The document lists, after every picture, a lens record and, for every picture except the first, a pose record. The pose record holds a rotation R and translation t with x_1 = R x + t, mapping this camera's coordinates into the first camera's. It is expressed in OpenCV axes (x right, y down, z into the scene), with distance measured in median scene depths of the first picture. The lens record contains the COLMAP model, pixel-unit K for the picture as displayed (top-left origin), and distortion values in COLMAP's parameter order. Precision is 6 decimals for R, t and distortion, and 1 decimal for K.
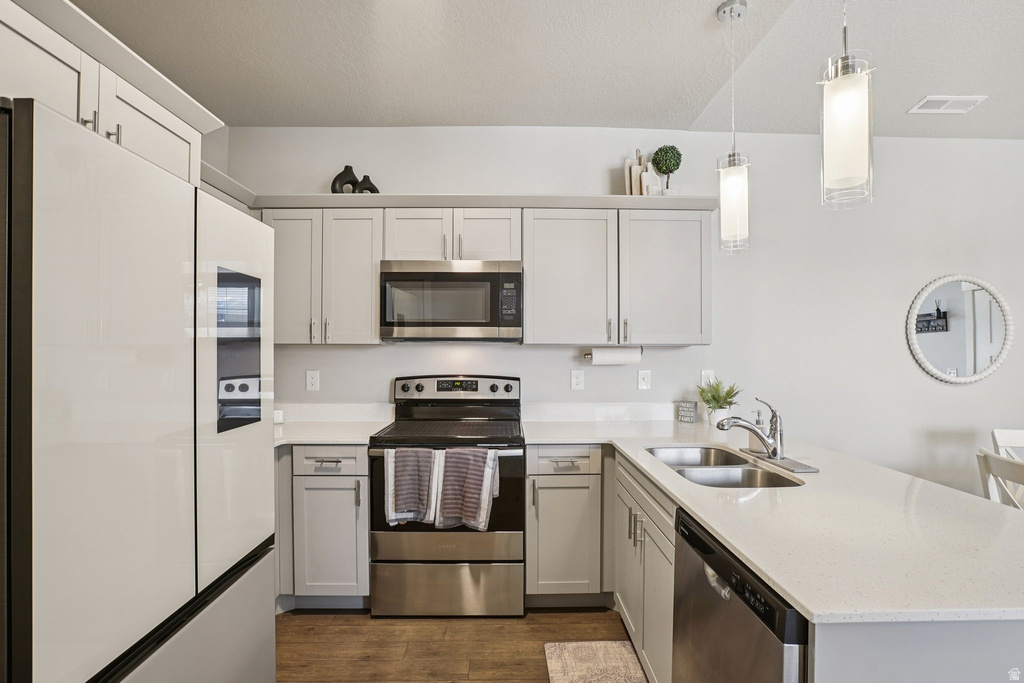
lens RADIAL K [[497.9, 0, 511.8], [0, 497.9, 348.7], [0, 0, 1]] dist [-0.021381, 0.002390]
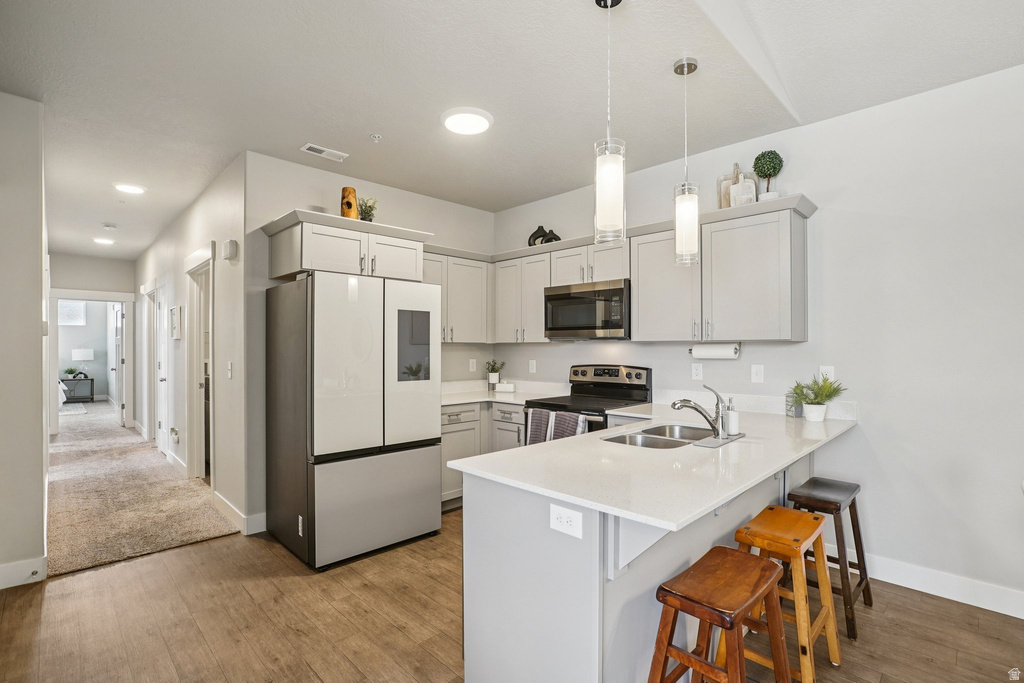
lens RADIAL K [[497.9, 0, 515.1], [0, 497.9, 342.4], [0, 0, 1]] dist [-0.021381, 0.002390]
pose [[0.691919, -0.009636, -0.721911, 0.718090], [0.005412, 0.999952, -0.008160, 0.002164], [0.721955, 0.001739, 0.691938, -0.116697]]
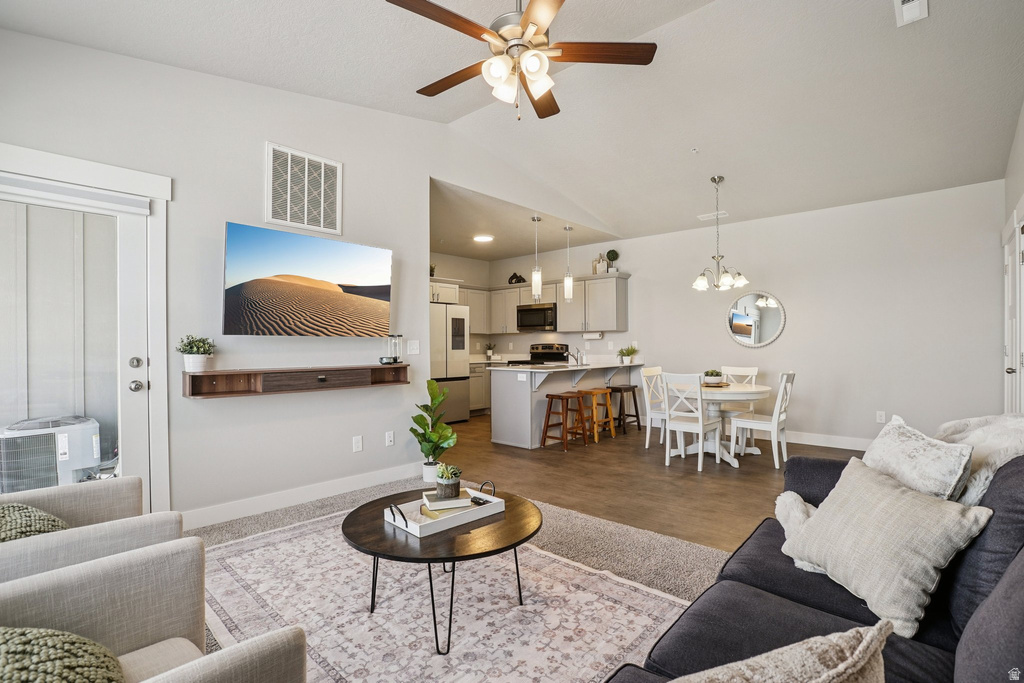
lens RADIAL K [[497.9, 0, 535.7], [0, 497.9, 346.6], [0, 0, 1]] dist [-0.021381, 0.002390]
pose [[0.758266, -0.001599, -0.651944, 1.694529], [0.011176, 0.999882, 0.010545, 0.040803], [0.651850, -0.015282, 0.758194, -1.172310]]
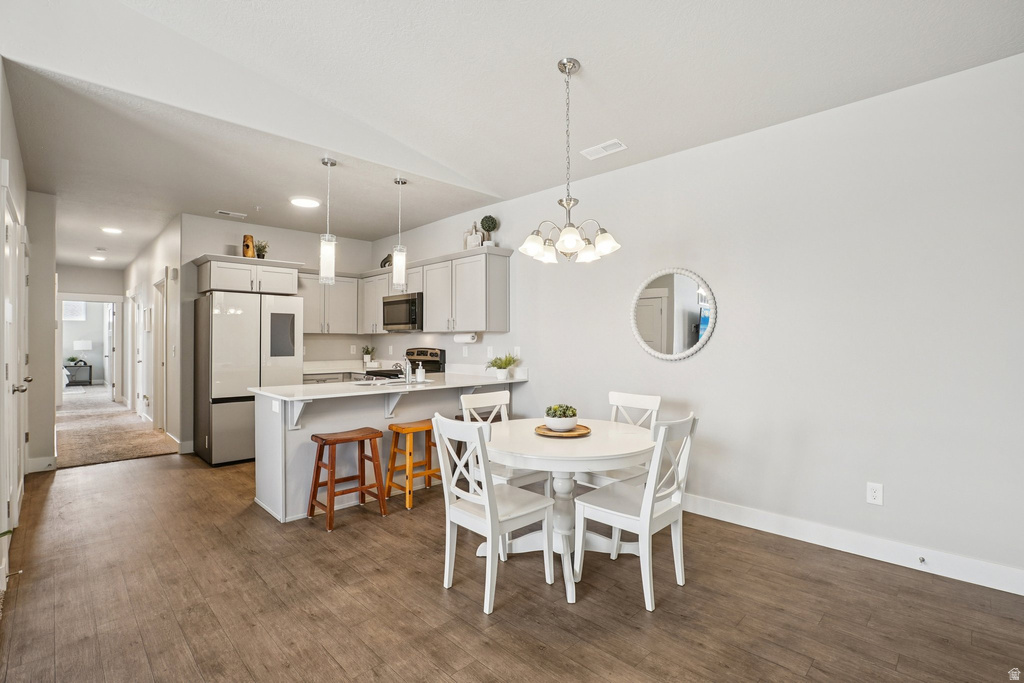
lens RADIAL K [[481.2, 0, 522.8], [0, 481.2, 343.7], [0, 0, 1]] dist [-0.036049, 0.012612]
pose [[0.704153, 0.004662, -0.710033, 1.647781], [0.007336, 0.999877, 0.013841, 0.012453], [0.710010, -0.014955, 0.704033, -0.109282]]
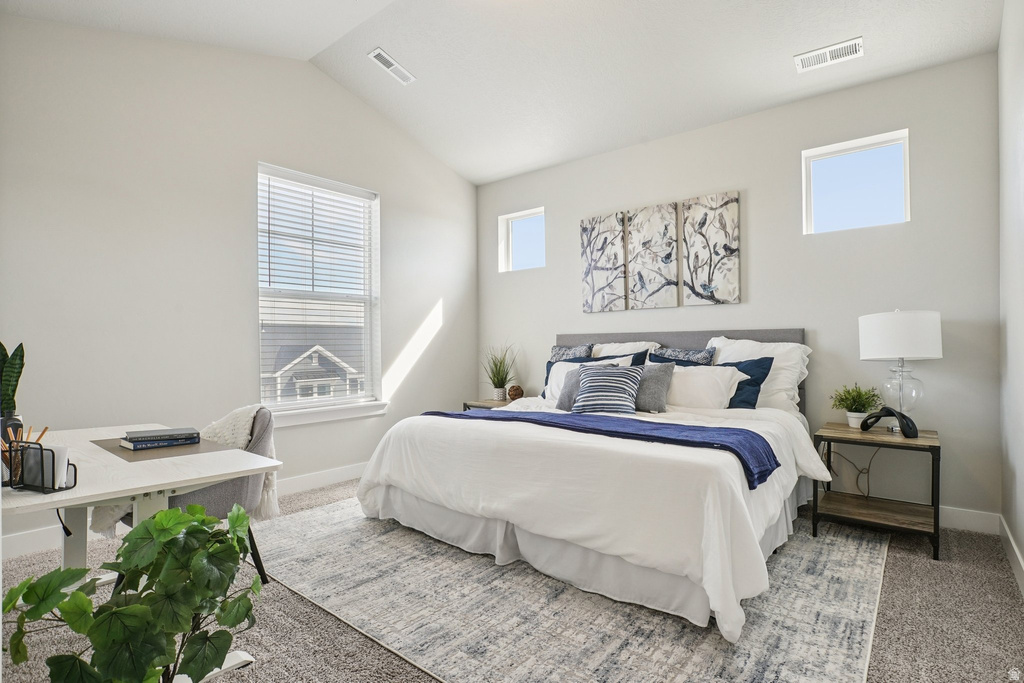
lens RADIAL K [[497.9, 0, 514.6], [0, 497.9, 338.4], [0, 0, 1]] dist [-0.021381, 0.002390]
pose [[-0.611594, 0.004364, -0.791160, -1.906717], [0.011020, 0.999935, -0.003002, 0.028323], [0.791095, -0.010555, -0.611602, 0.023274]]
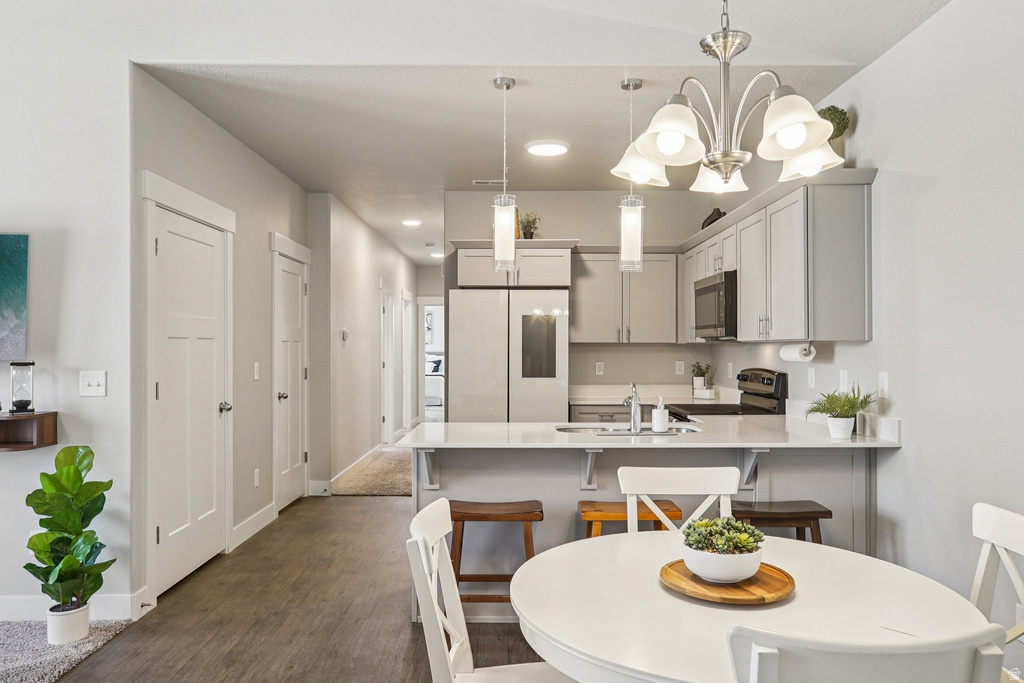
lens RADIAL K [[737.4, 0, 514.3], [0, 737.4, 342.6], [0, 0, 1]] dist [-0.006231, -0.000052]
pose [[-0.010267, -0.005819, -0.999930, 1.653652], [0.008577, 0.999946, -0.005908, -0.001369], [0.999911, -0.008637, -0.010217, 0.473946]]
